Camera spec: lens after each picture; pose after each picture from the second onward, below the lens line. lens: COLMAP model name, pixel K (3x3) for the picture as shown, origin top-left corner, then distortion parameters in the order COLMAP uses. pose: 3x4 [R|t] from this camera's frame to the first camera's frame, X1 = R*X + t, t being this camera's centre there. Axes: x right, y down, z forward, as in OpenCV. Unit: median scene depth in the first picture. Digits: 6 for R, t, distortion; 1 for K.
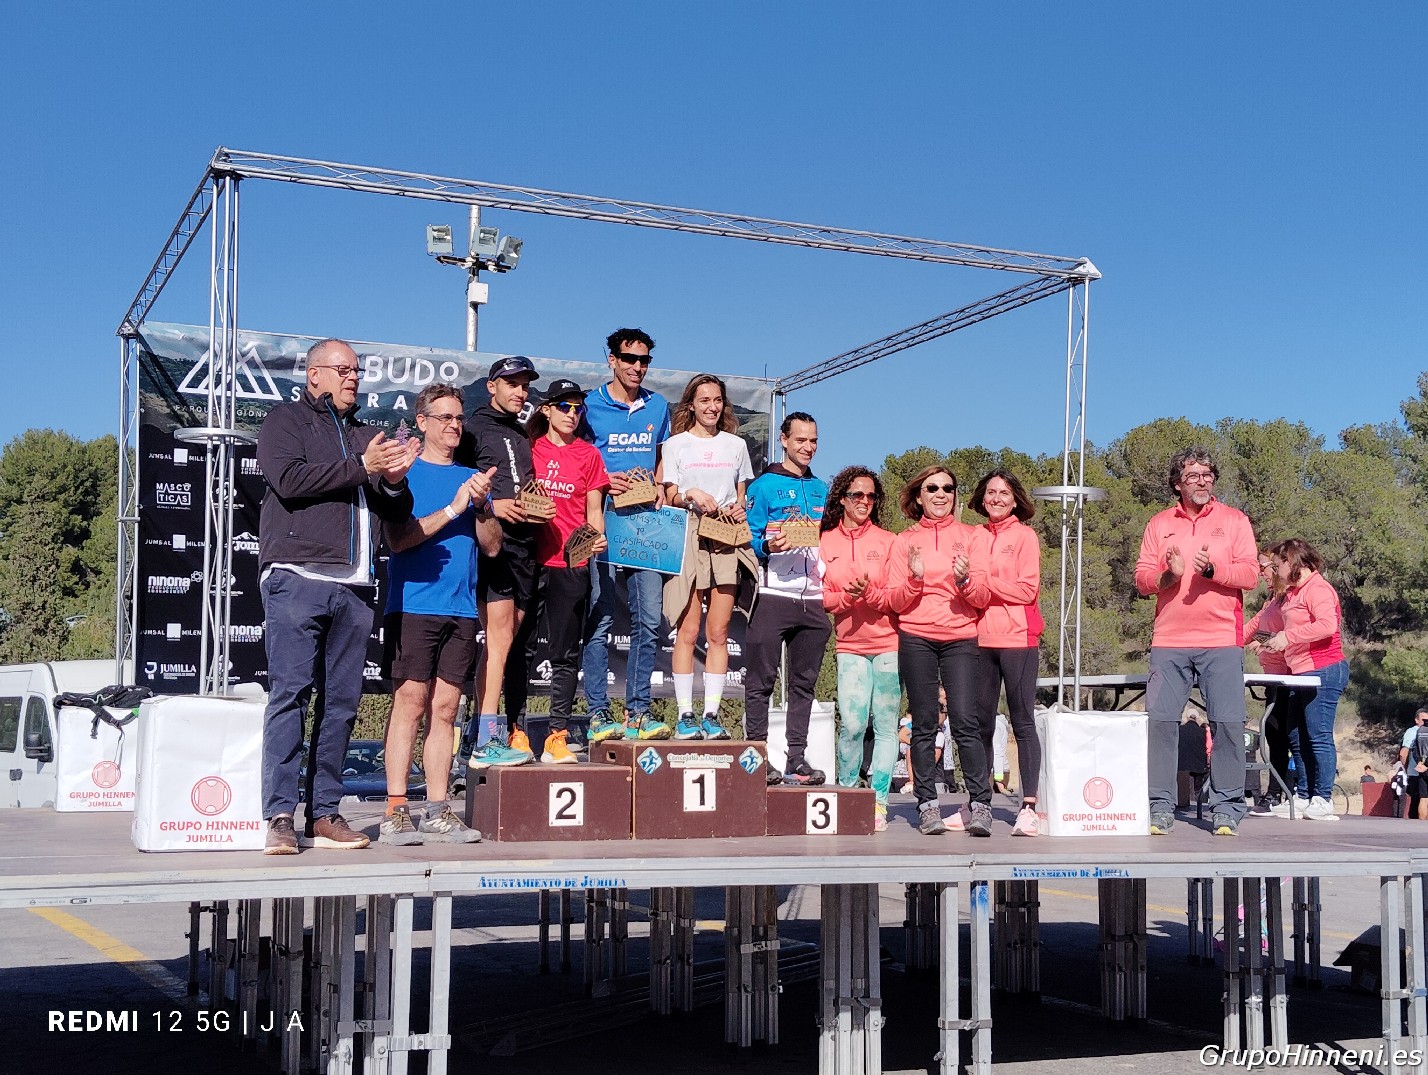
lens RADIAL K [[1913.1, 0, 714.8], [0, 1913.1, 534.0], [0, 0, 1]] dist [0.072809, -0.115527]
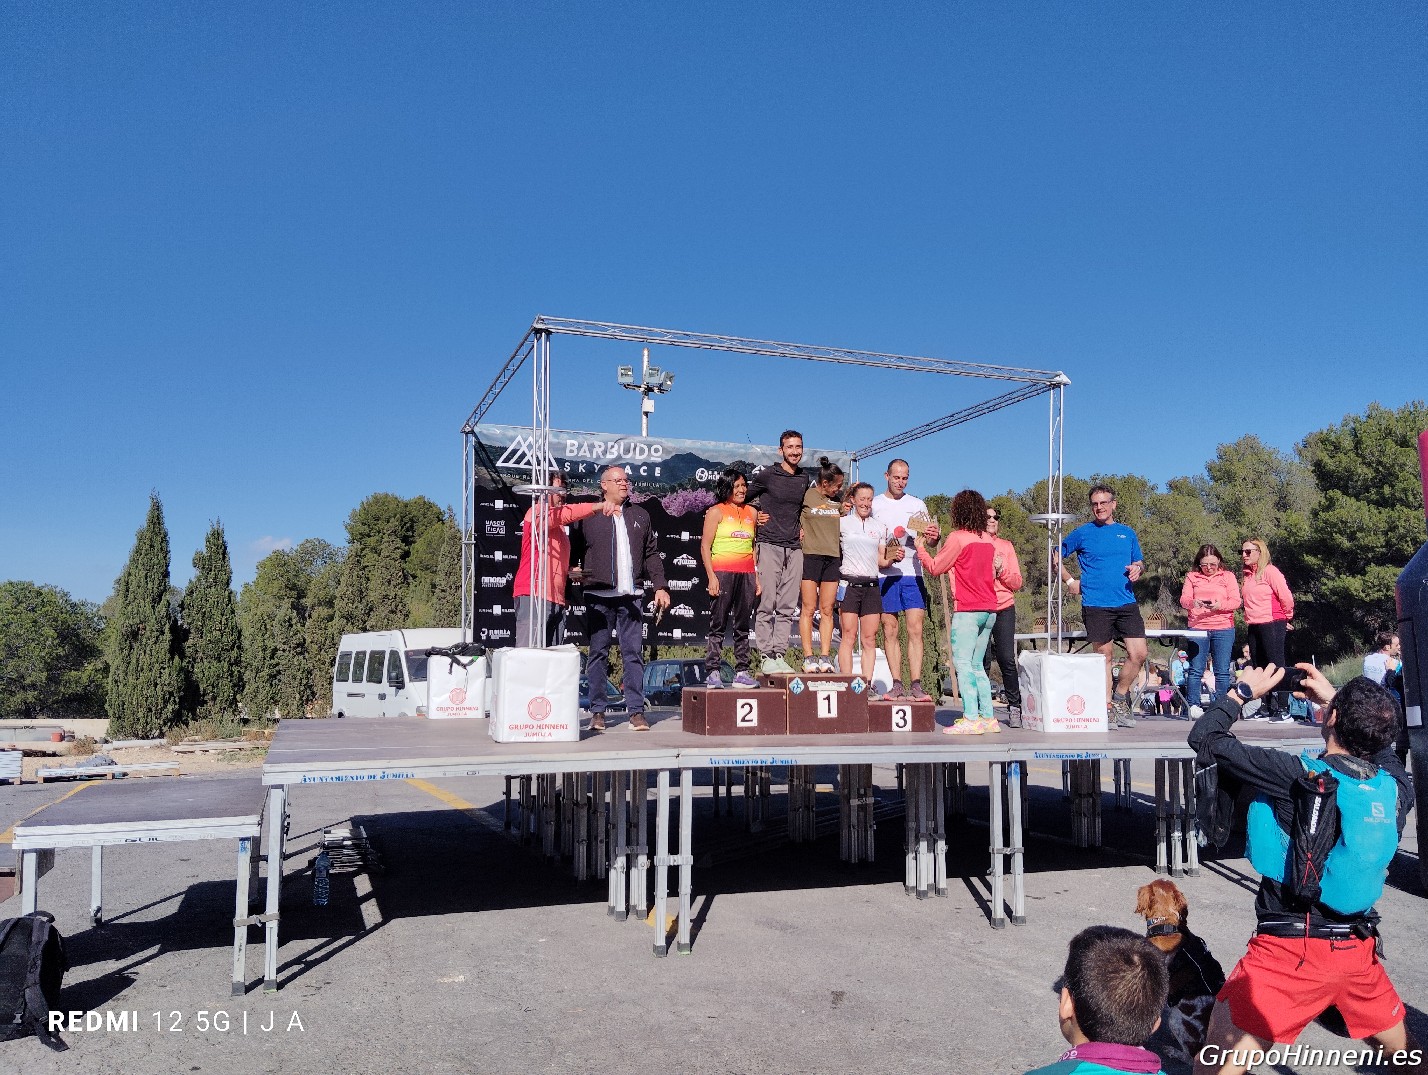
lens RADIAL K [[1149.8, 0, 715.1], [0, 1149.8, 540.3], [0, 0, 1]] dist [0.095272, -0.191284]
pose [[0.998435, -0.012987, -0.054404, -0.045078], [0.012518, 0.999882, -0.008952, 0.002498], [0.054514, 0.008257, 0.998479, 0.018357]]
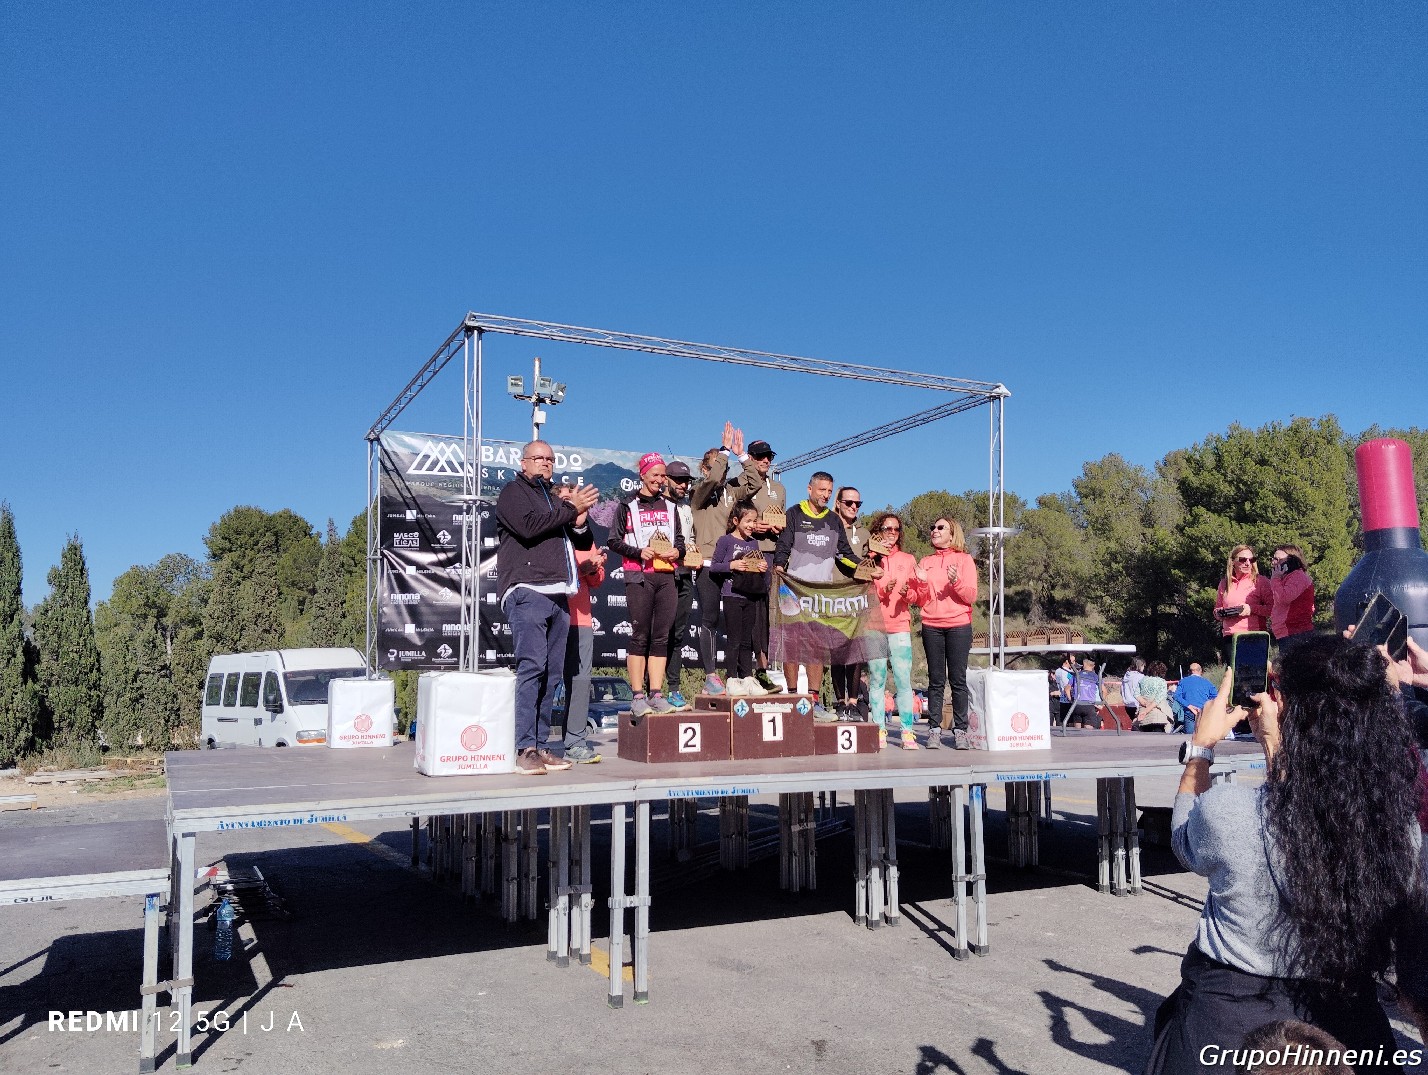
lens RADIAL K [[1153.0, 0, 714.6], [0, 1153.0, 541.3], [0, 0, 1]] dist [0.089228, -0.180565]
pose [[0.998646, -0.013300, 0.050299, -0.093783], [0.014287, 0.999712, -0.019301, 0.001589], [-0.050028, 0.019994, 0.998548, 0.064281]]
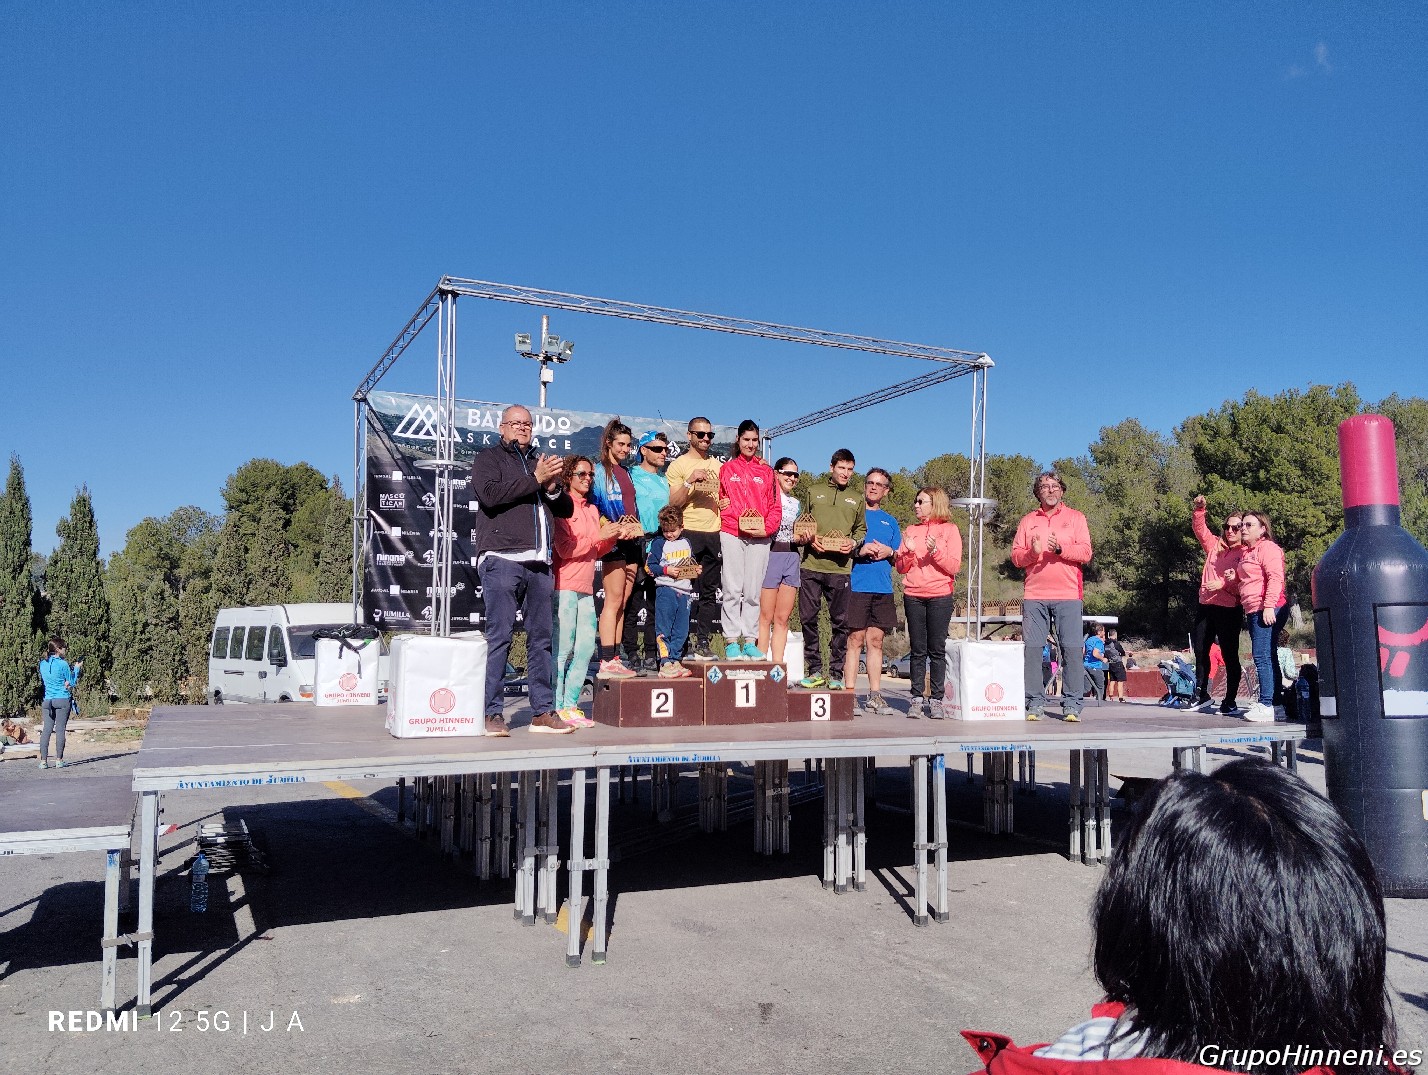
lens RADIAL K [[1153.0, 0, 714.6], [0, 1153.0, 541.3], [0, 0, 1]] dist [0.089228, -0.180565]
pose [[0.999324, 0.000126, 0.036771, -0.063839], [-0.000706, 0.999876, 0.015761, -0.004412], [-0.036764, -0.015776, 0.999199, 0.059979]]
